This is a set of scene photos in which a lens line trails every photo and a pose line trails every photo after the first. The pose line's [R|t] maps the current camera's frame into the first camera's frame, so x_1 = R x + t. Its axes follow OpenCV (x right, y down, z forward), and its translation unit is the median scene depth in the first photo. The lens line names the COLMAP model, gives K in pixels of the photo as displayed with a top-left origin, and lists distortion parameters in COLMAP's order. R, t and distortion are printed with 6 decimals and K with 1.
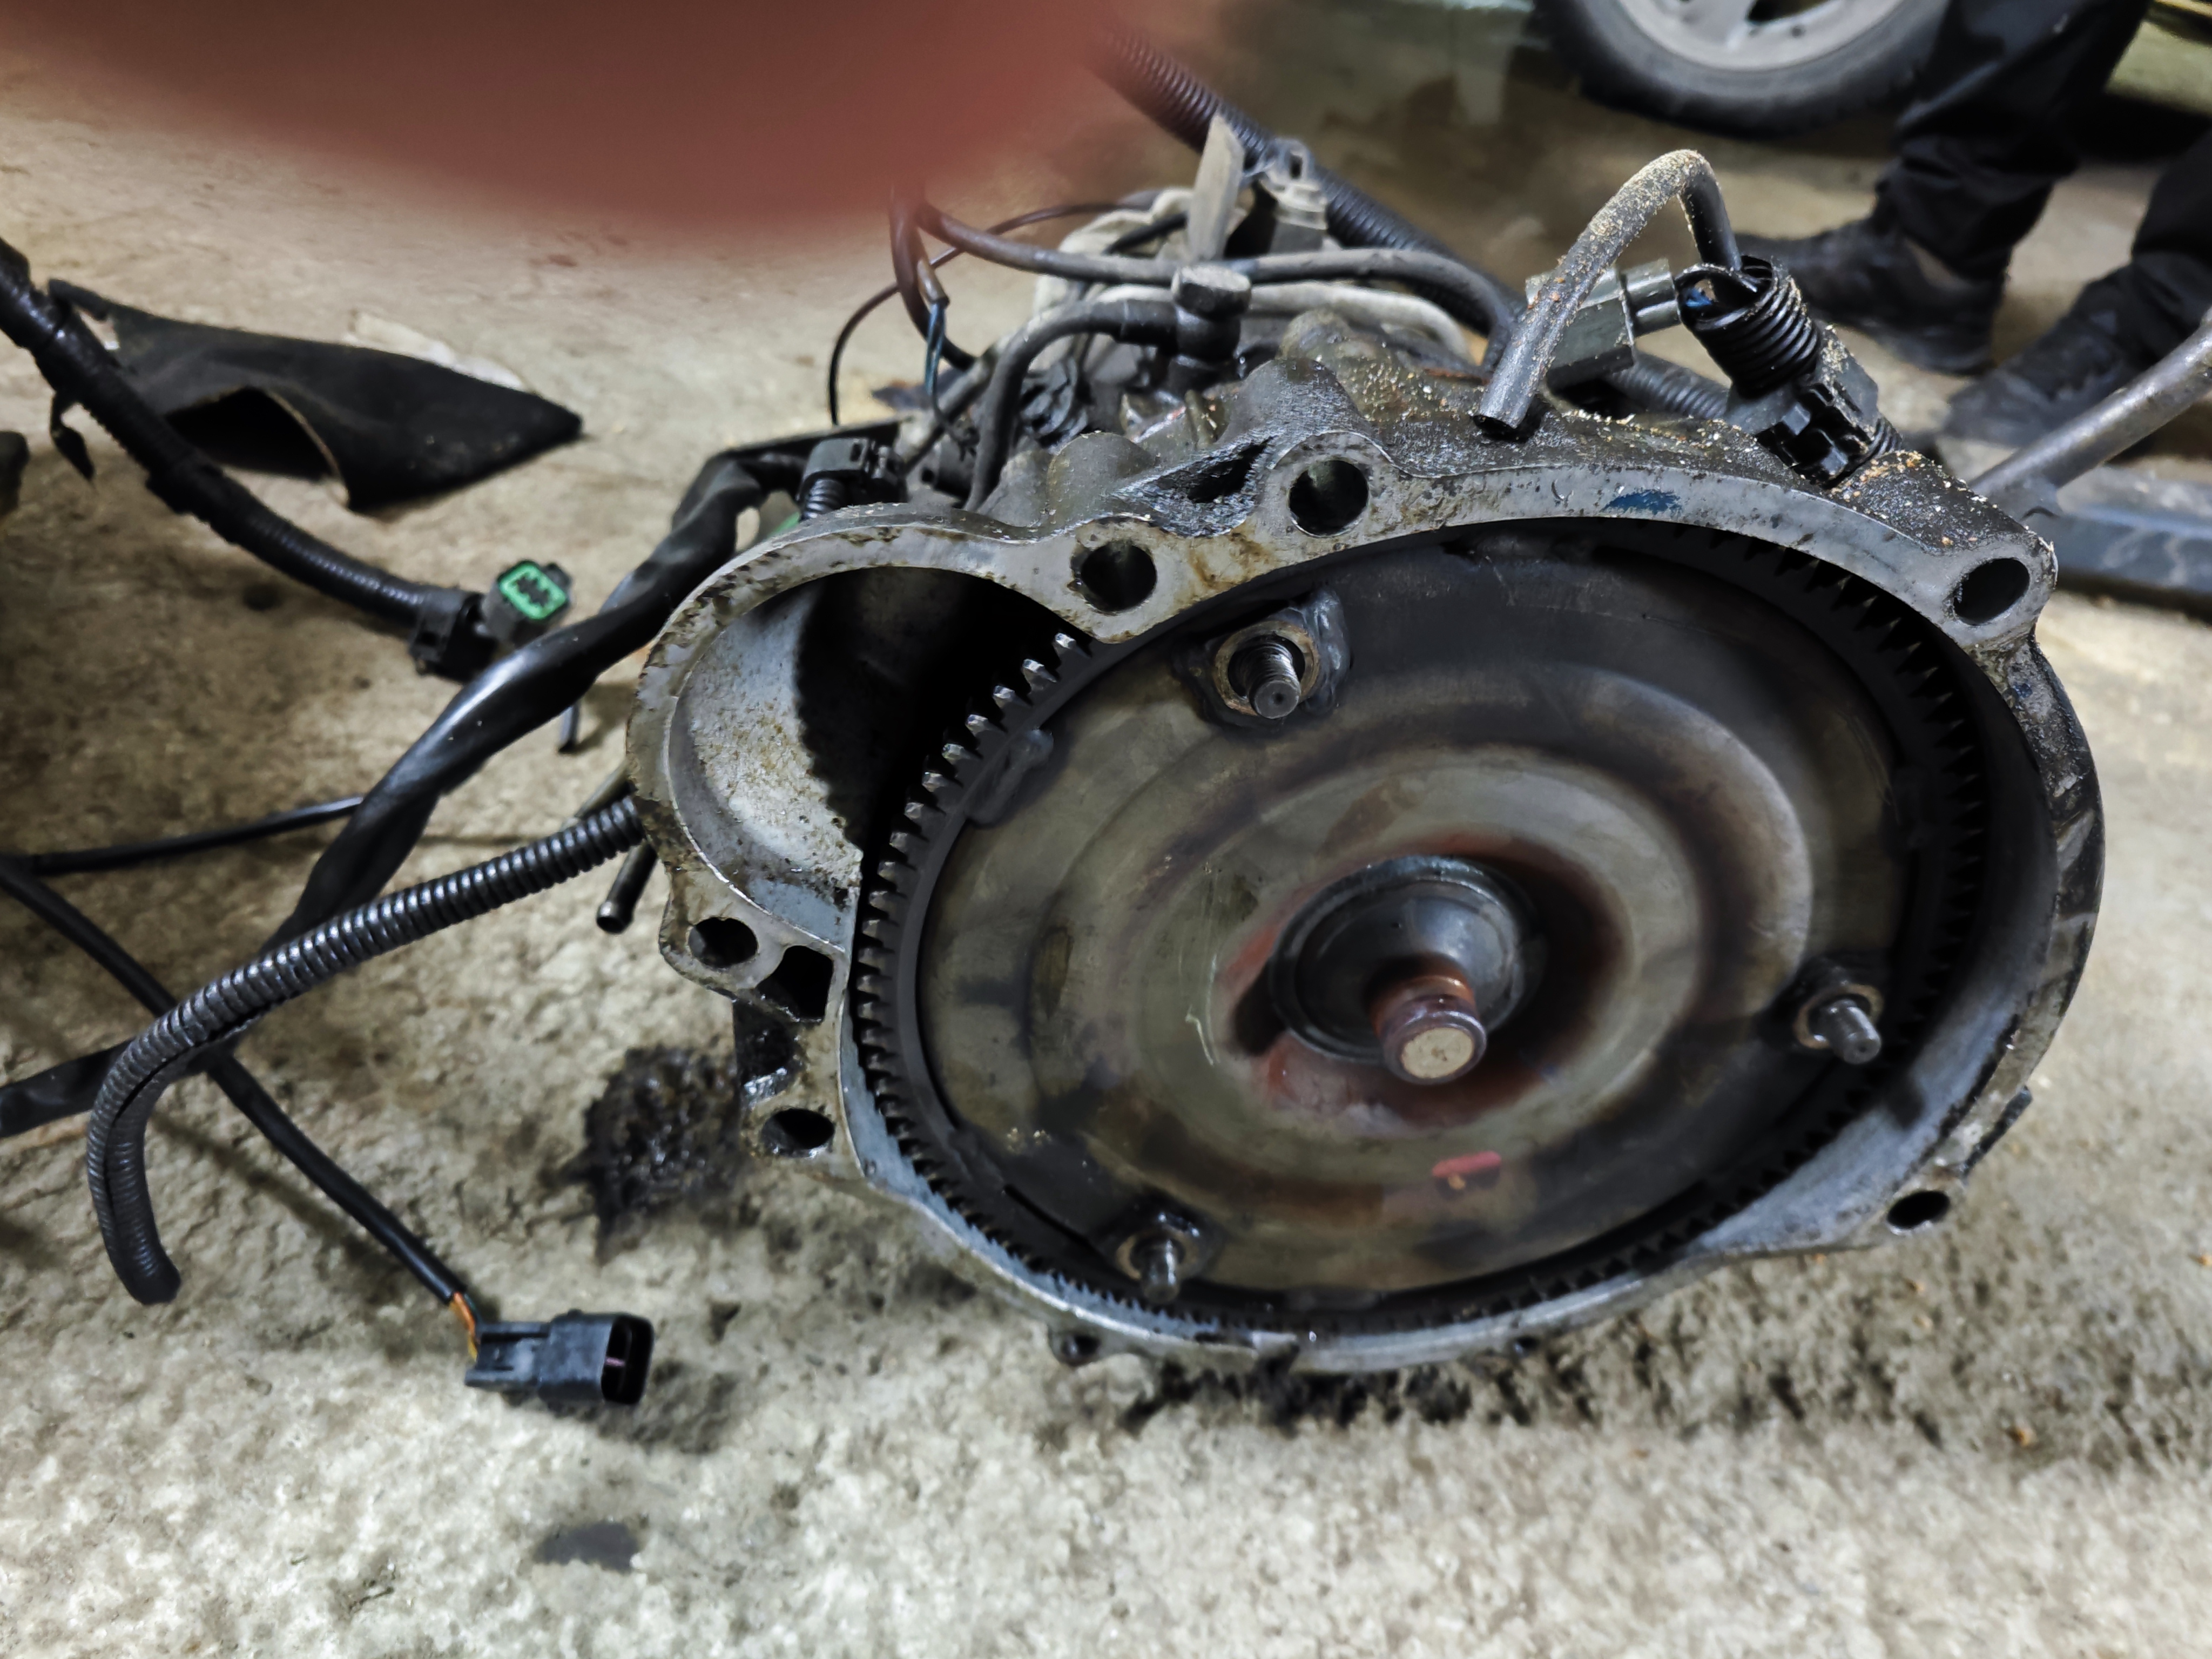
lens RADIAL K [[1511.3, 0, 1103.3], [0, 1511.3, 811.9], [0, 0, 1]] dist [0.006062, -0.018907]
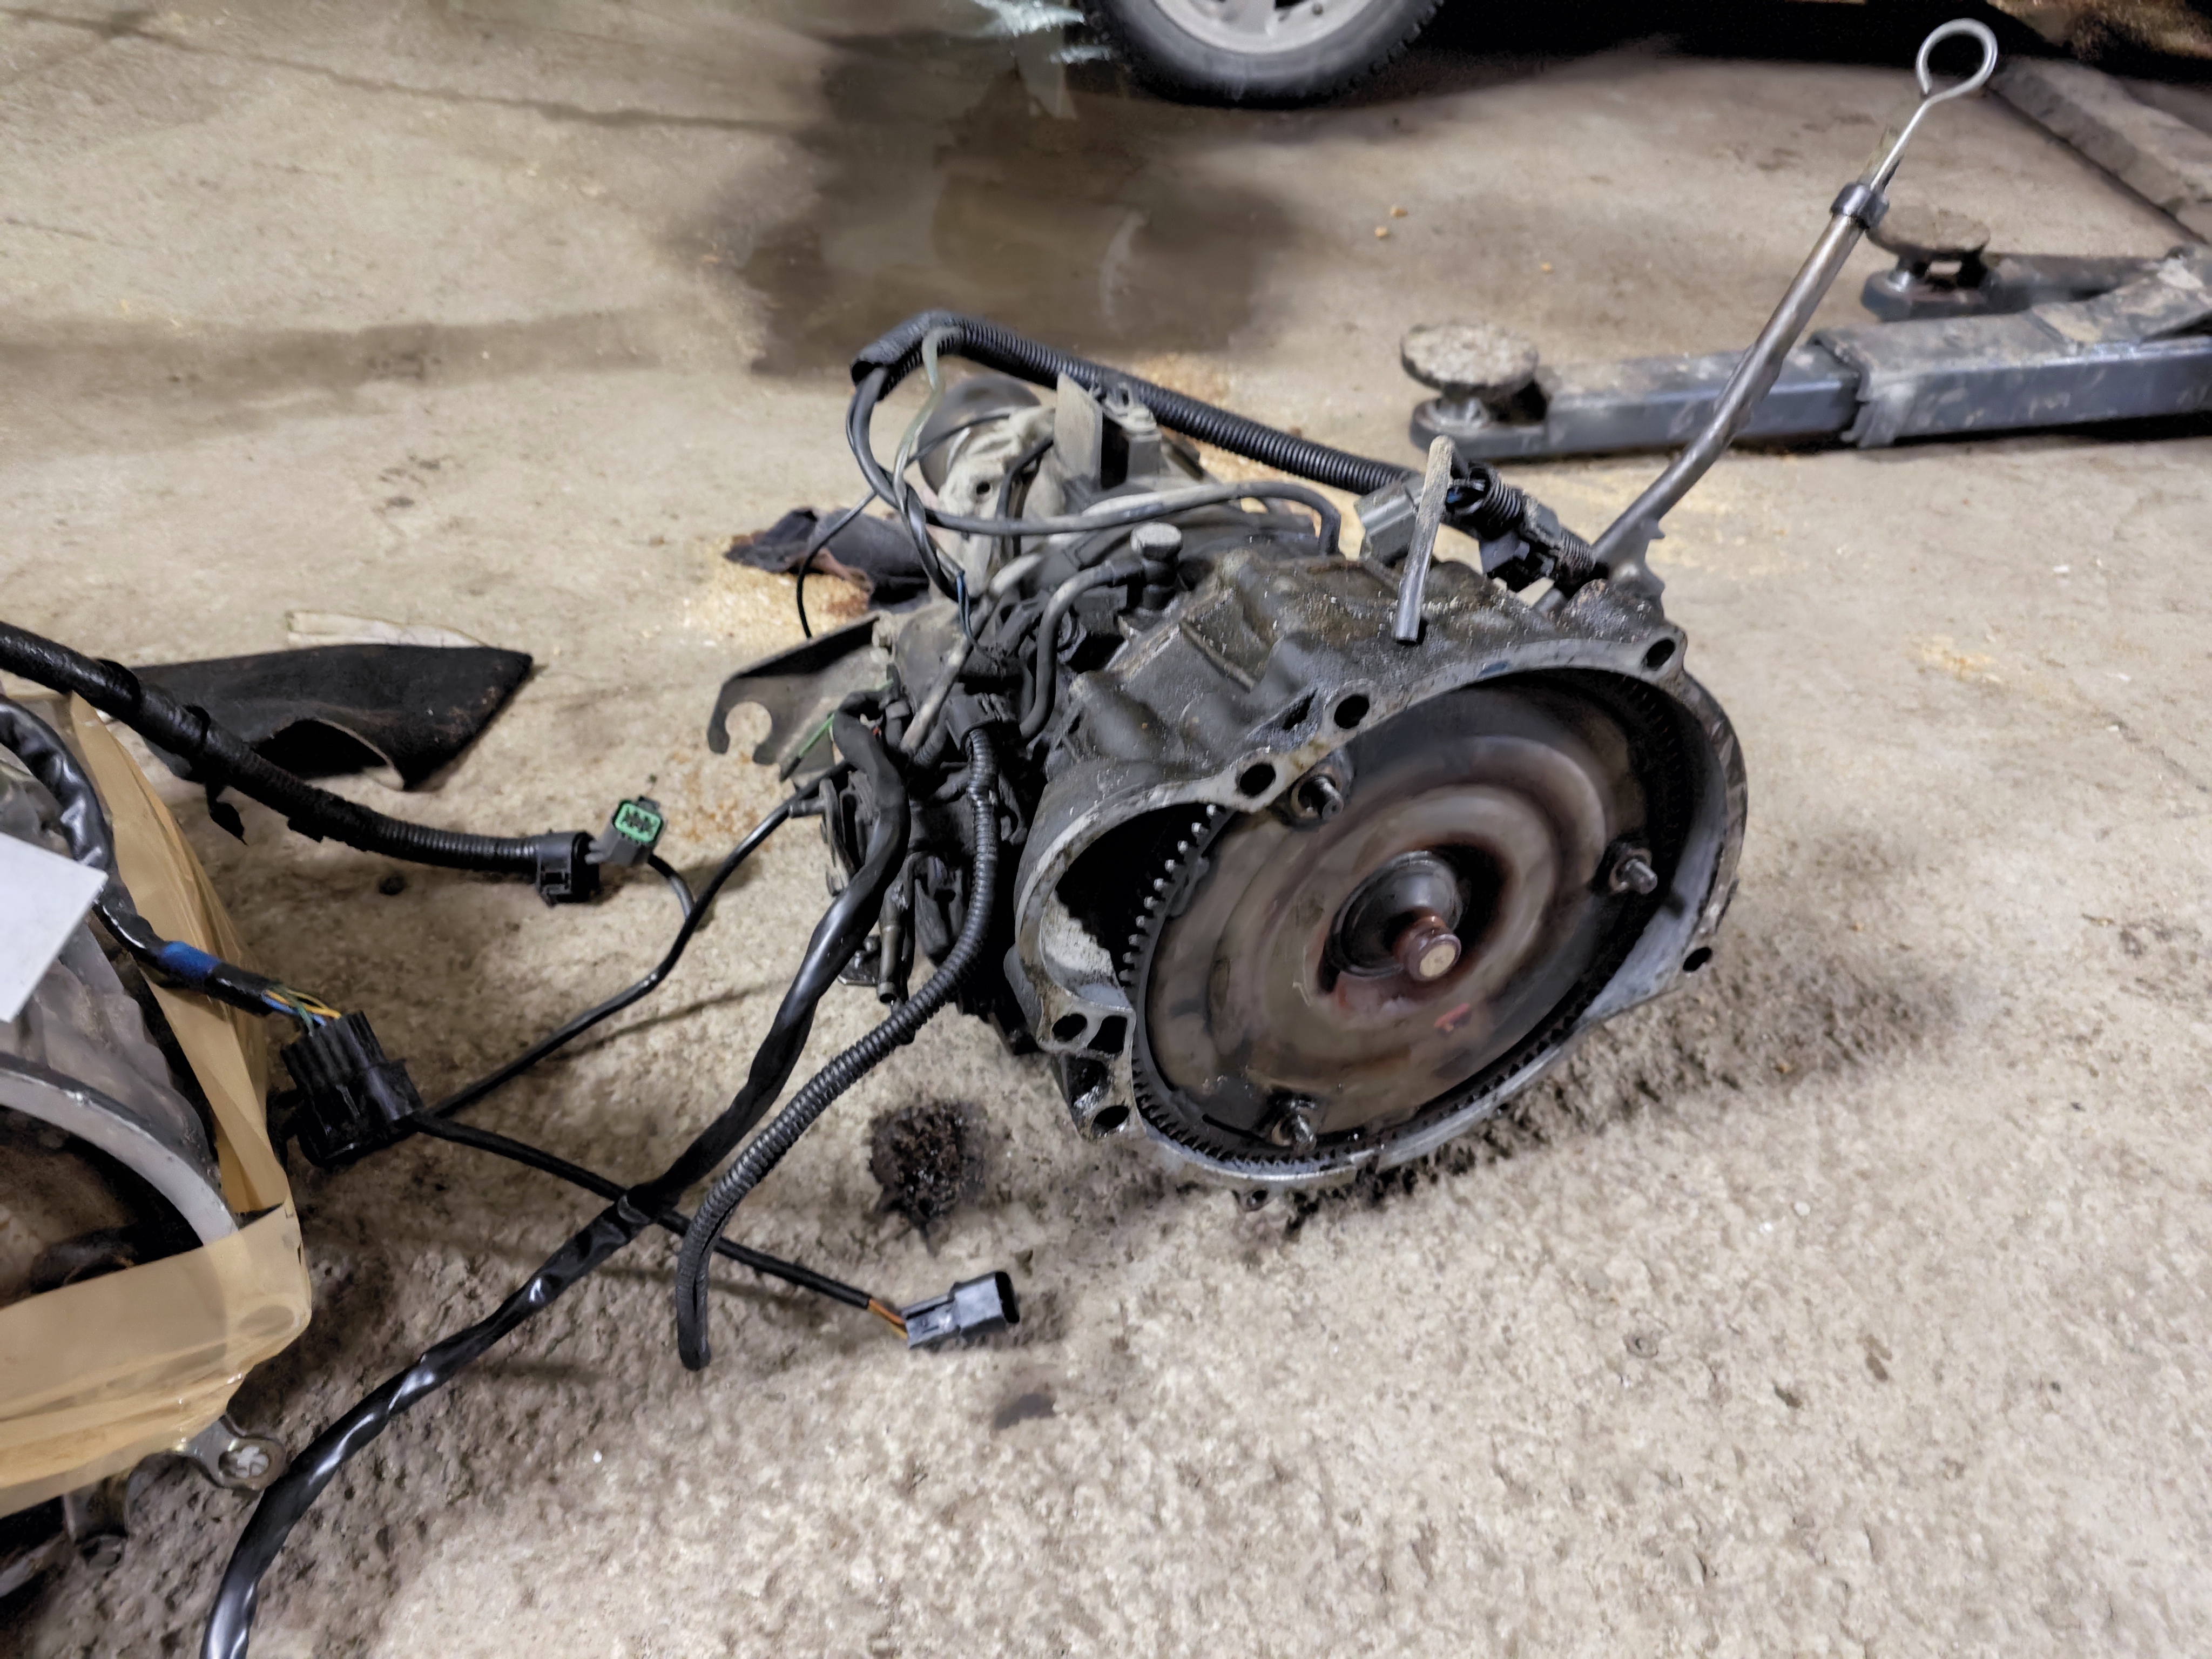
lens RADIAL K [[1452.8, 0, 1111.7], [0, 1452.8, 827.1], [0, 0, 1]] dist [0.005037, 0.002096]
pose [[0.943112, -0.289250, 0.163933, -0.292464], [0.281375, 0.957049, 0.069895, -0.169455], [-0.177109, -0.019792, 0.983992, -0.469886]]
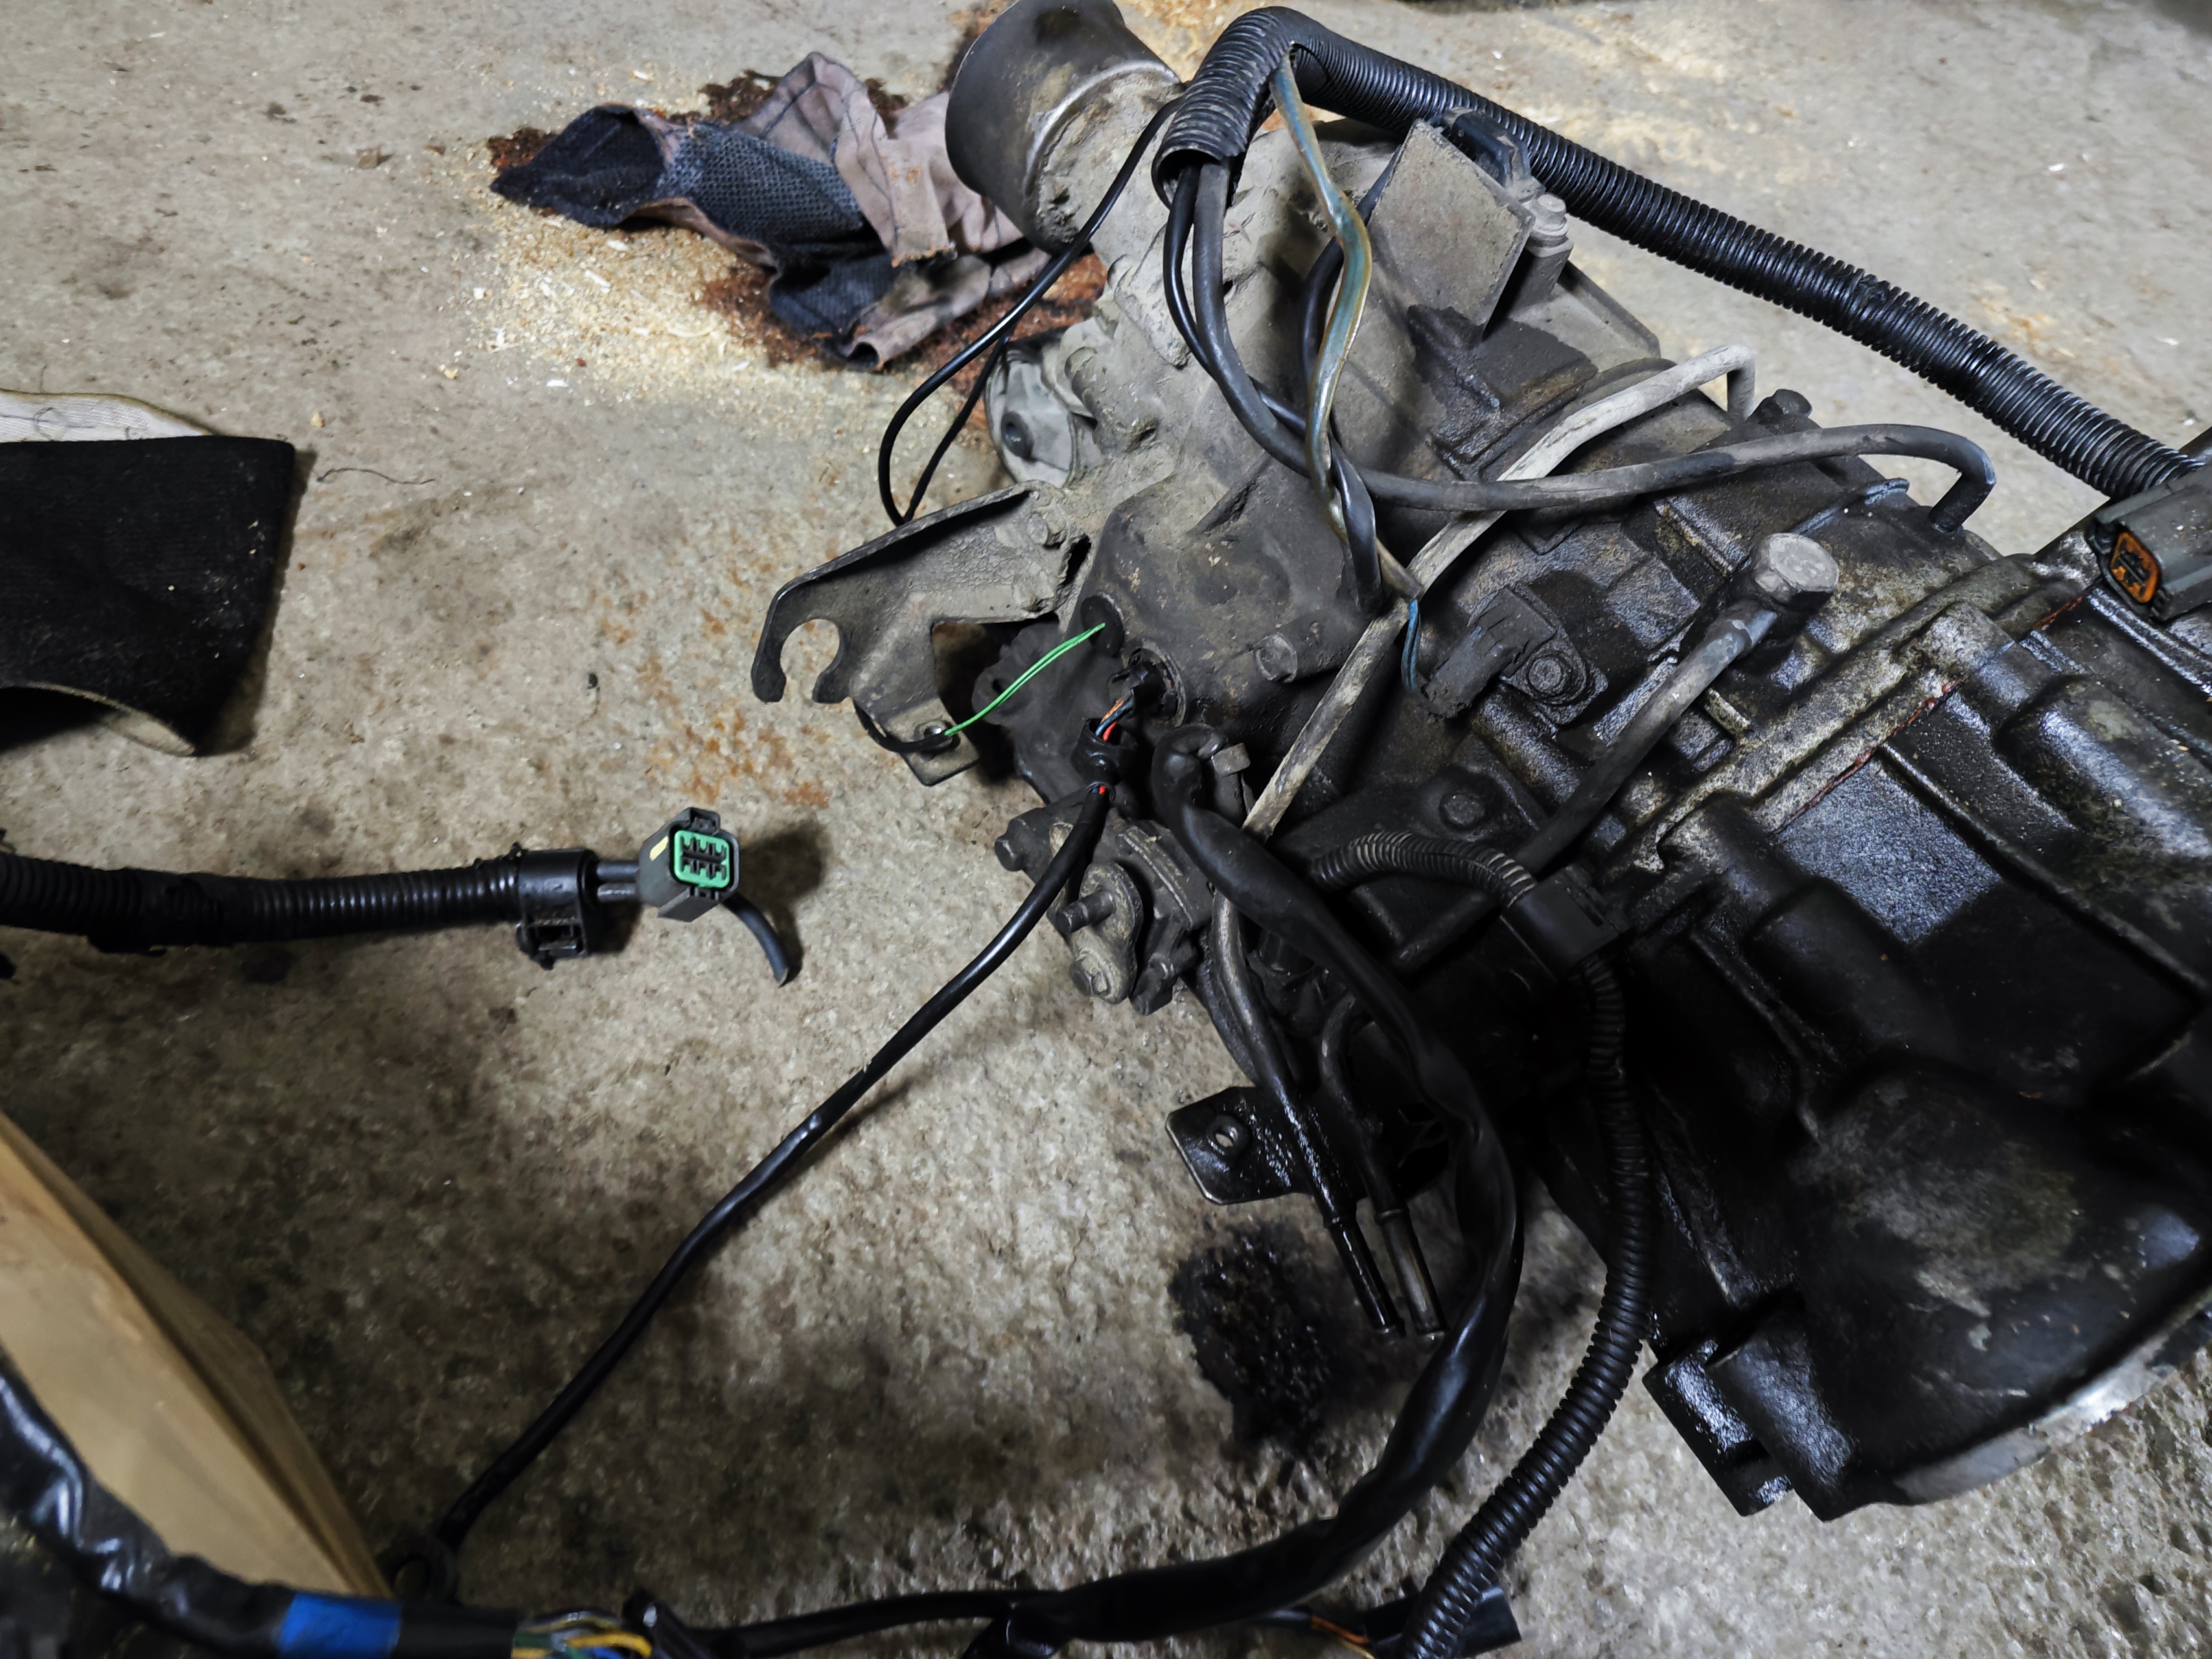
lens RADIAL K [[1475.9, 0, 1093.8], [0, 1475.9, 833.1], [0, 0, 1]] dist [0.009825, -0.001250]
pose [[0.860134, -0.429291, 0.275461, -0.607994], [0.259475, 0.833211, 0.488295, -0.743036], [-0.439137, -0.348524, 0.828064, 0.344198]]
